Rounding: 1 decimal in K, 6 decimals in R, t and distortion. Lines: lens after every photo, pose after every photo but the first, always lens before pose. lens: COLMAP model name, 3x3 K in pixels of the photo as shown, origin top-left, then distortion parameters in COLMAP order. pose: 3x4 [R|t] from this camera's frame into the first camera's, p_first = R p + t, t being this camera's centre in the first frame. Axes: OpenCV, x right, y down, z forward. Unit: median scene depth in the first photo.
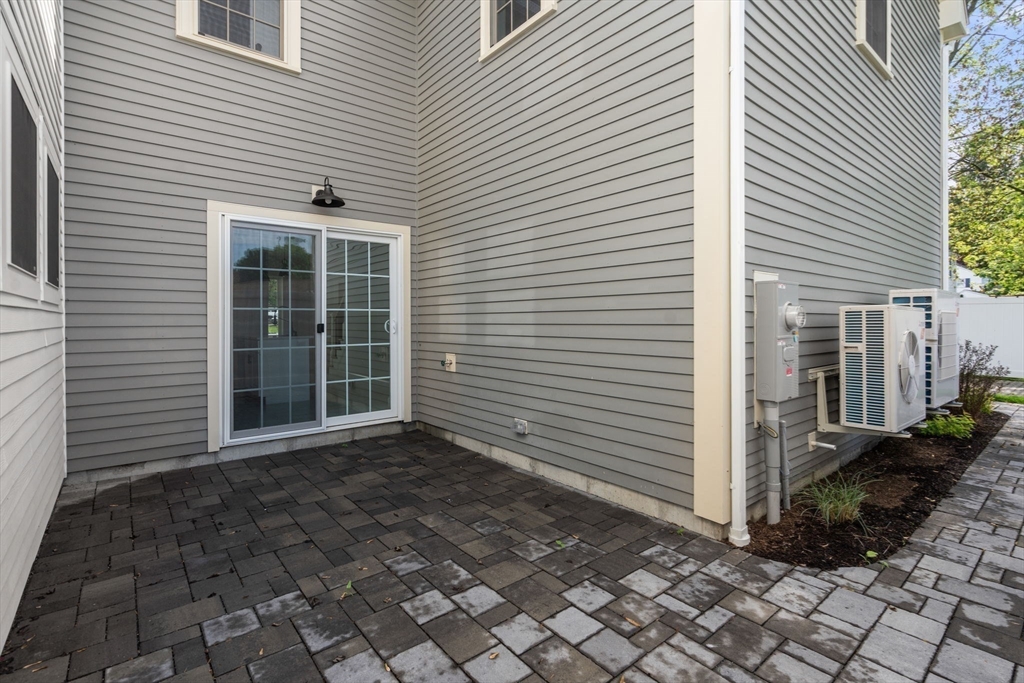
lens RADIAL K [[474.9, 0, 504.4], [0, 474.9, 320.1], [0, 0, 1]] dist [-0.003058, 0.001718]
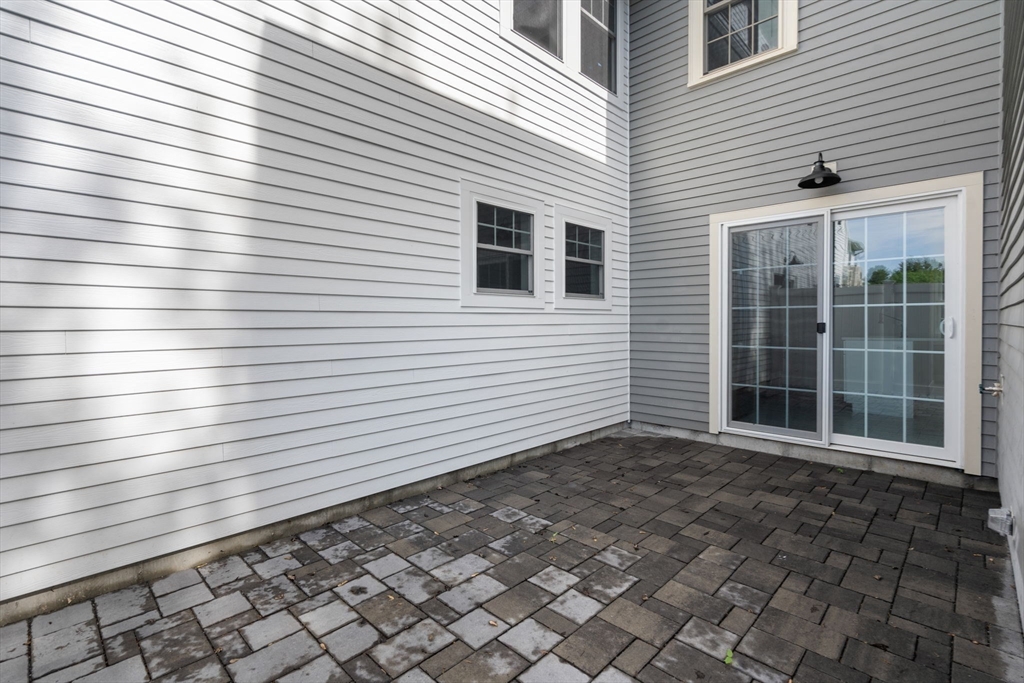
lens RADIAL K [[474.9, 0, 525.4], [0, 474.9, 324.1], [0, 0, 1]] dist [-0.003058, 0.001718]
pose [[0.138671, 0.010420, -0.990284, 0.610757], [0.003396, 0.999934, 0.010997, -0.001742], [0.990333, -0.004888, 0.138626, 0.523612]]
